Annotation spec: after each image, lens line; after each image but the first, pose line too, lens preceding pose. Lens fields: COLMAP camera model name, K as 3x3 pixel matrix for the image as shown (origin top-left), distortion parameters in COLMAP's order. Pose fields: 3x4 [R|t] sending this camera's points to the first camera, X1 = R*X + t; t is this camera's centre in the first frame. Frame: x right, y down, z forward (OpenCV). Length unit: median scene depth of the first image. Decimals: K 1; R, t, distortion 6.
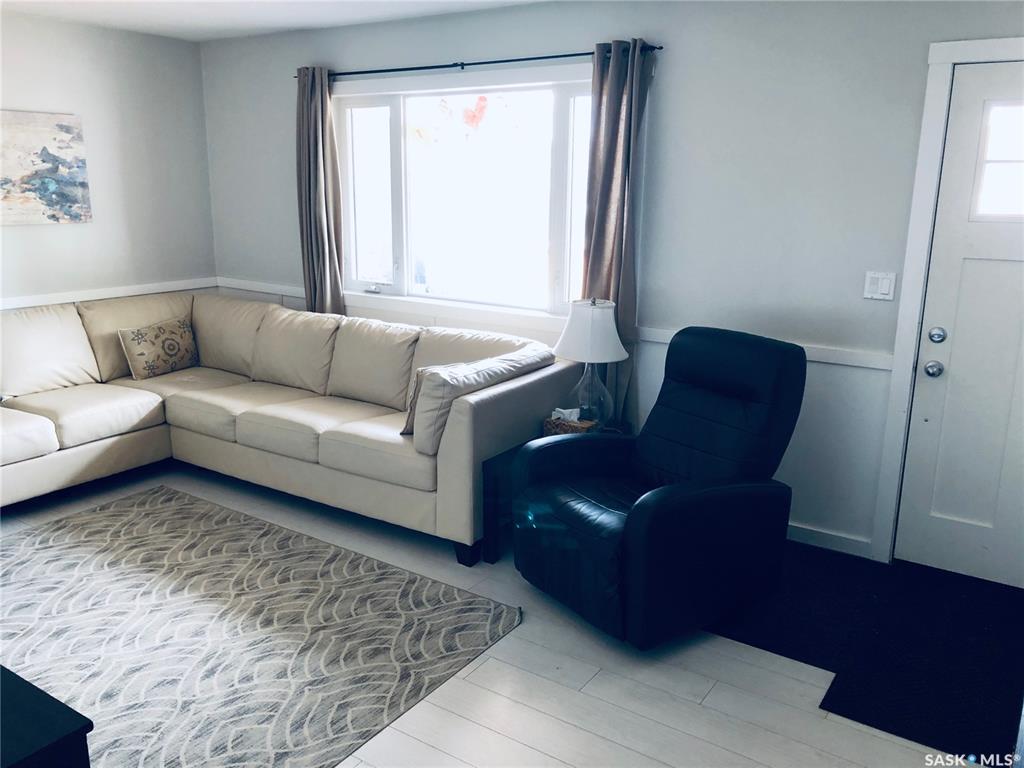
lens RADIAL K [[842.7, 0, 515.8], [0, 842.7, 382.1], [0, 0, 1]] dist [0.014504, 0.006427]
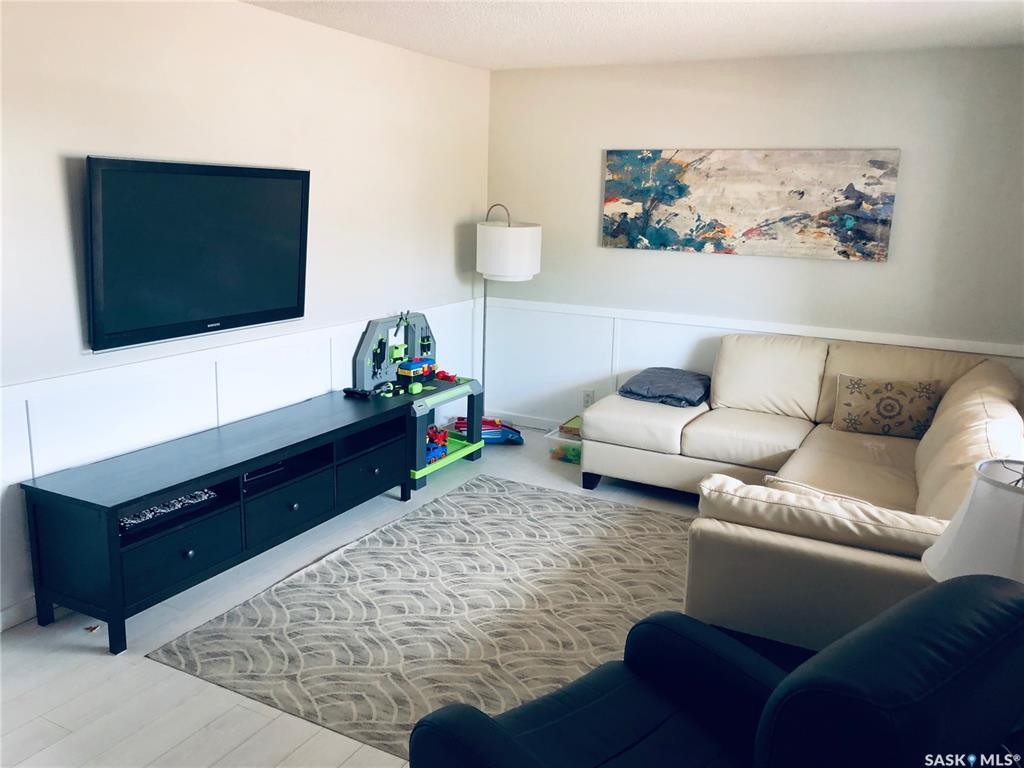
lens RADIAL K [[842.7, 0, 515.0], [0, 842.7, 386.8], [0, 0, 1]] dist [0.014504, 0.006427]
pose [[0.097938, 0.212774, -0.972181, 0.424641], [-0.261554, 0.948039, 0.181141, -0.126791], [0.960207, 0.236537, 0.148500, 0.527394]]
